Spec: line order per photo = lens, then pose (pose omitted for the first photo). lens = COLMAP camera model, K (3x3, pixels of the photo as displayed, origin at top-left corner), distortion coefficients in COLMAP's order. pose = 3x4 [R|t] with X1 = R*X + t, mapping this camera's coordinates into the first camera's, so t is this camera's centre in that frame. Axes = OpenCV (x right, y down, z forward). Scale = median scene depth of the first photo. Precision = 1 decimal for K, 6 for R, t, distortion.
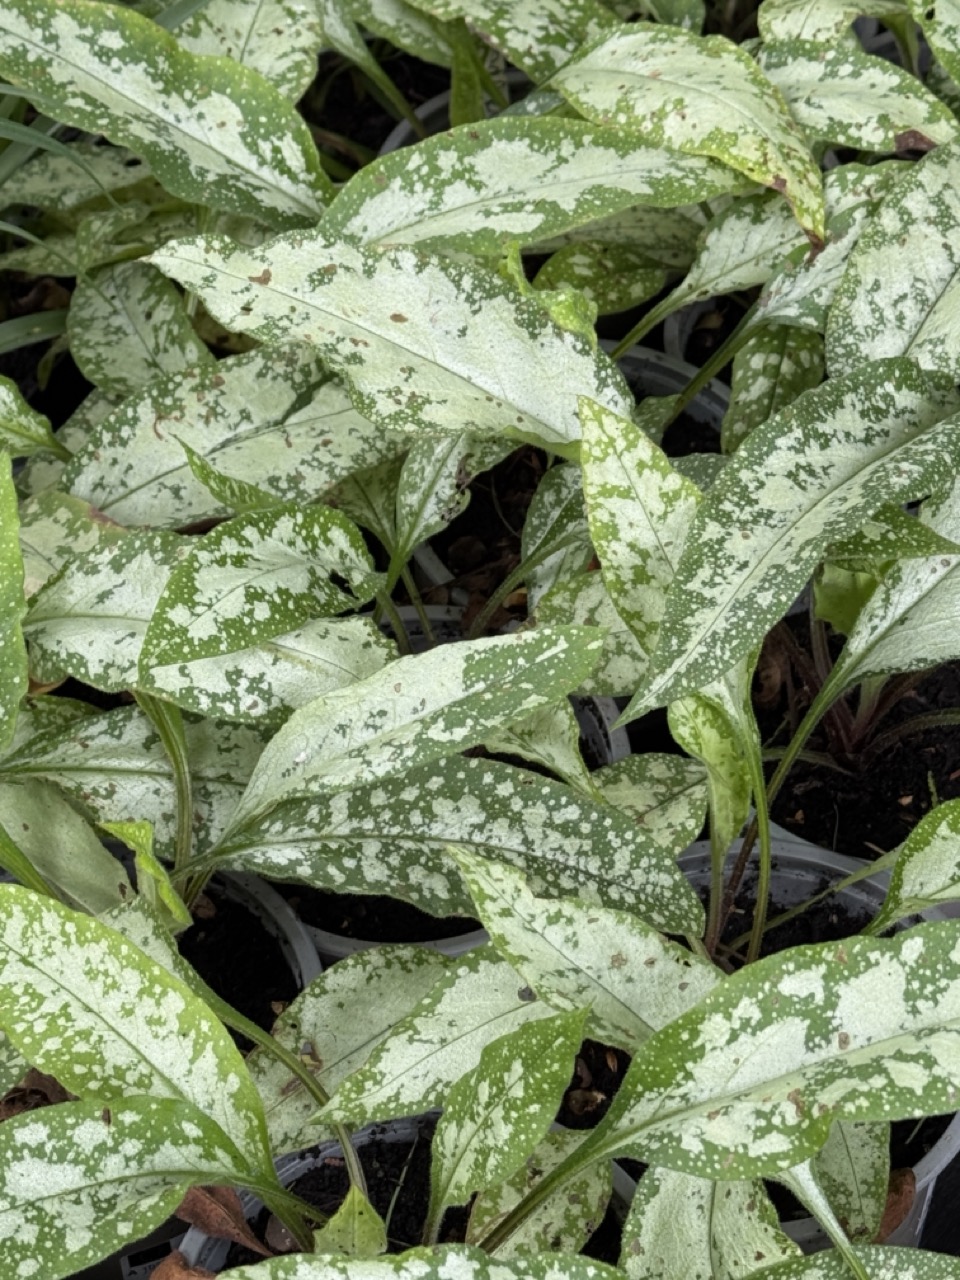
lens RADIAL K [[2752.9, 0, 478.7], [0, 2752.9, 640.0], [0, 0, 1]] dist [0.077965, 0.000000]
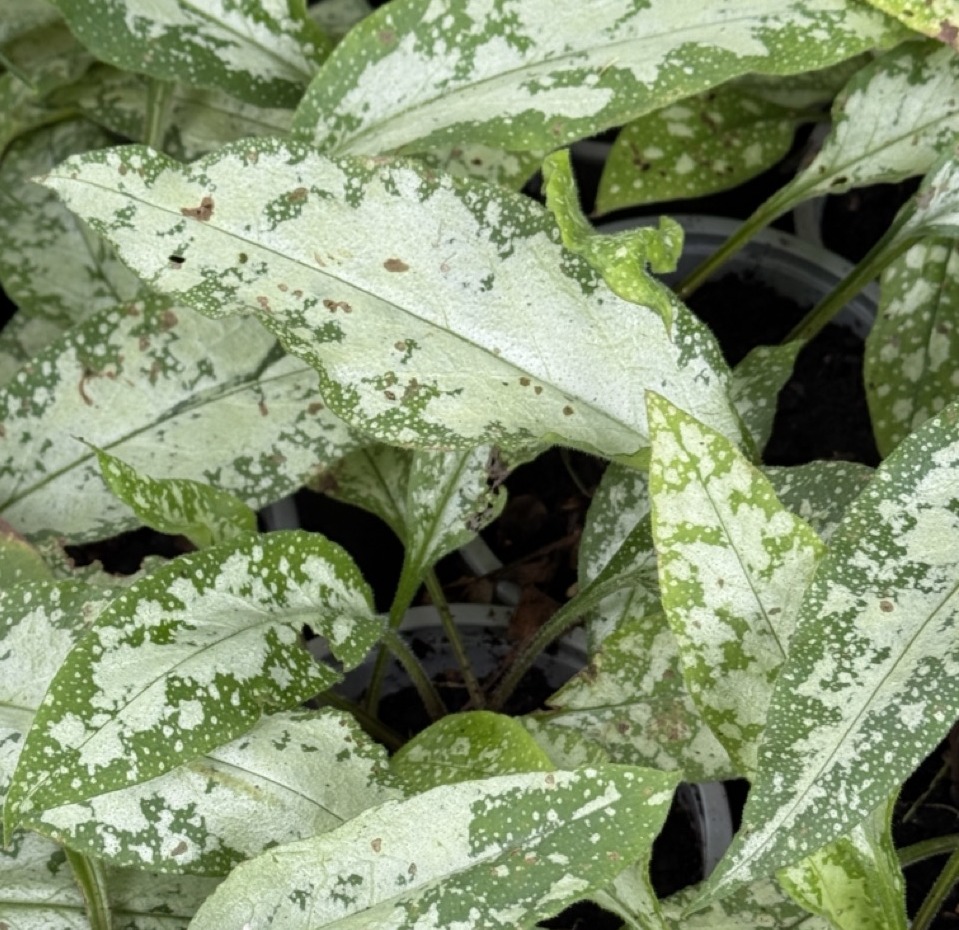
lens RADIAL K [[2498.9, 0, 527.9], [0, 2498.9, 494.6], [0, 0, 1]] dist [0.097864, 0.000000]
pose [[0.998041, 0.002009, -0.062524, 0.044646], [0.006140, 0.991511, 0.129877, -0.141573], [0.062254, -0.130007, 0.989557, 0.362949]]
